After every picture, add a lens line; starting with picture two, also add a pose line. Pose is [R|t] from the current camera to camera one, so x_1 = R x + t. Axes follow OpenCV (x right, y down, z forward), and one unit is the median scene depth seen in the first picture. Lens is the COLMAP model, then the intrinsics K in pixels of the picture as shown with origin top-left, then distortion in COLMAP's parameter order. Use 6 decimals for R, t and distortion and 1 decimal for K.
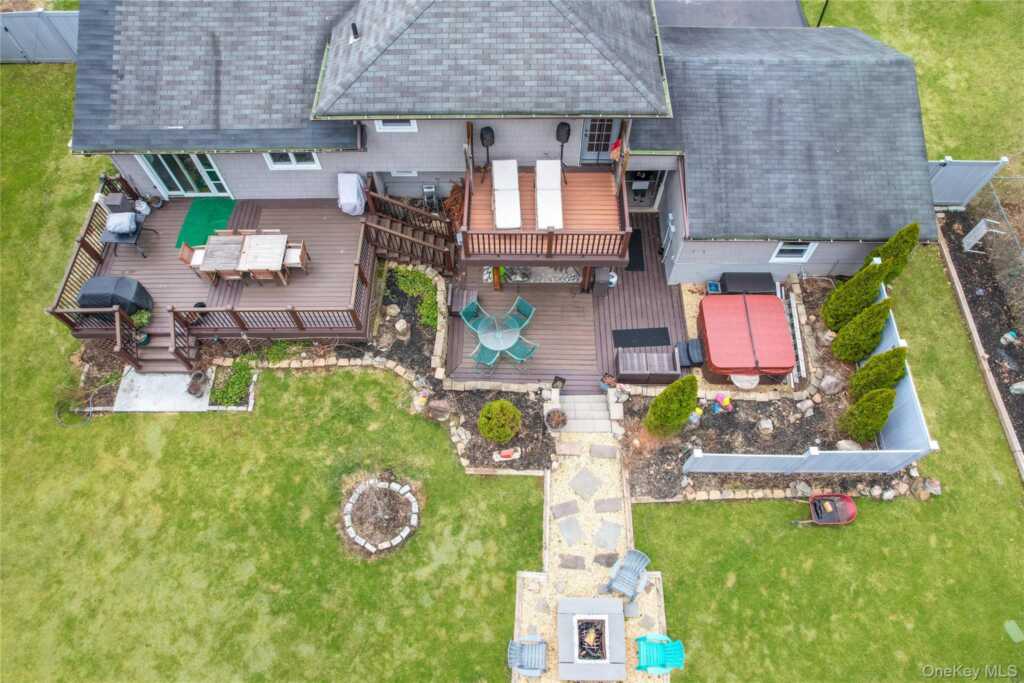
lens RADIAL K [[656.2, 0, 515.7], [0, 656.2, 345.6], [0, 0, 1]] dist [-0.079250, 0.070872]
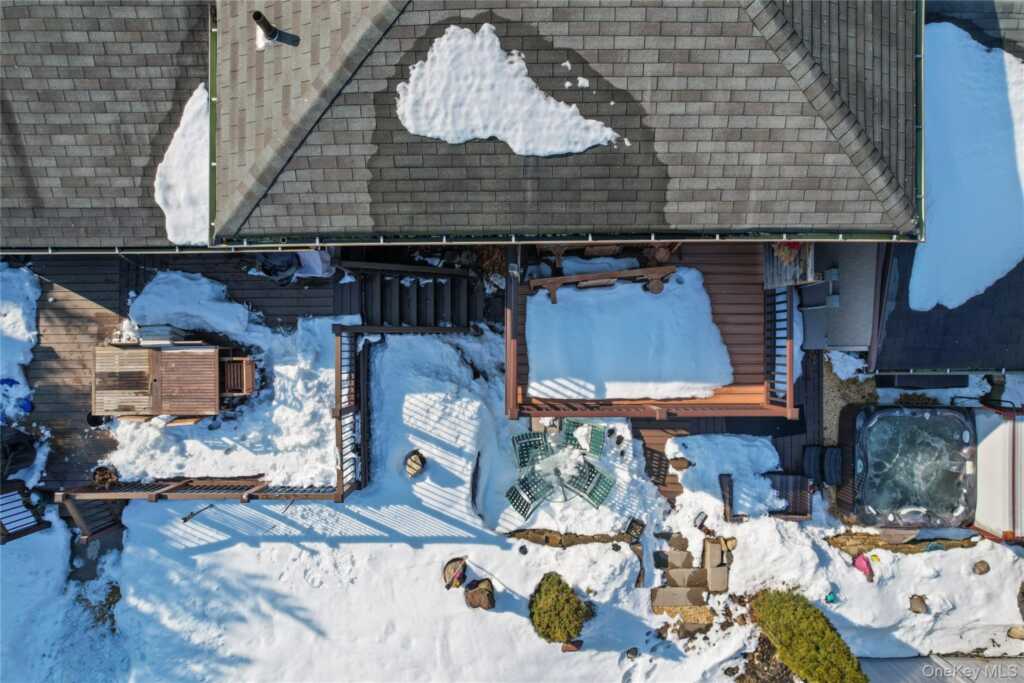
lens RADIAL K [[656.2, 0, 514.4], [0, 656.2, 343.7], [0, 0, 1]] dist [-0.079250, 0.070872]
pose [[0.999977, -0.006609, -0.001686, -0.072581], [0.006636, 0.885705, 0.464202, -0.476716], [-0.001575, -0.464202, 0.885728, 0.478732]]
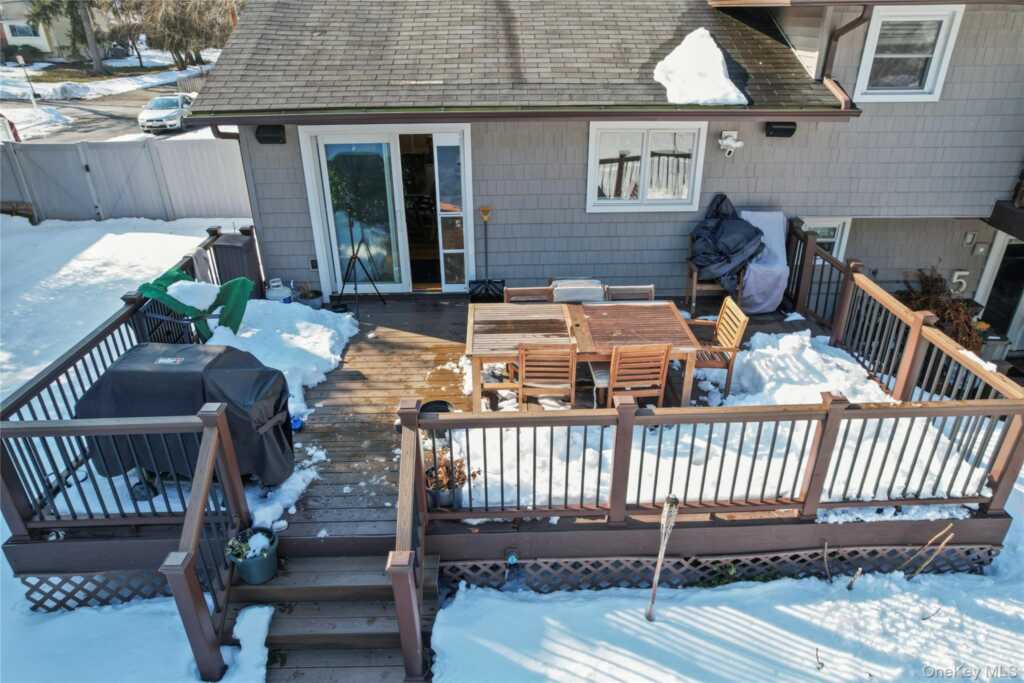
lens RADIAL K [[656.2, 0, 514.2], [0, 656.2, 344.9], [0, 0, 1]] dist [-0.079250, 0.070872]
pose [[0.999596, -0.015959, 0.023533, -0.478837], [0.026515, 0.822105, -0.568718, 0.078734], [-0.010270, 0.569112, 0.822196, 0.722989]]
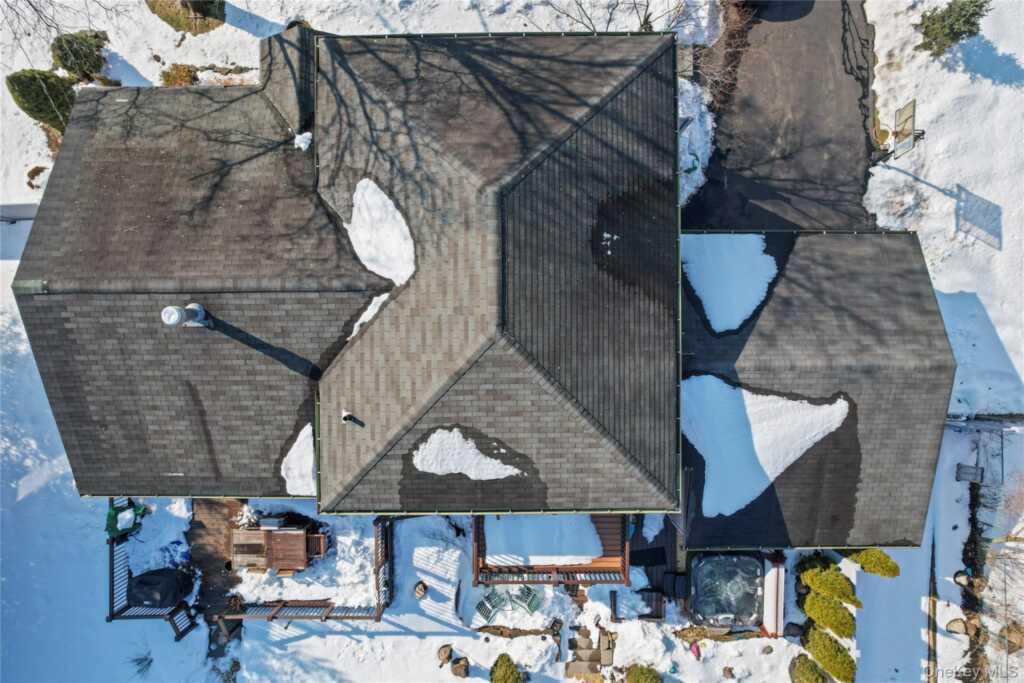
lens RADIAL K [[656.2, 0, 513.3], [0, 656.2, 347.9], [0, 0, 1]] dist [-0.079250, 0.070872]
pose [[0.999977, -0.006758, -0.001140, -0.011704], [0.006497, 0.881657, 0.471846, -0.967694], [-0.002184, -0.471843, 0.881680, 0.220834]]
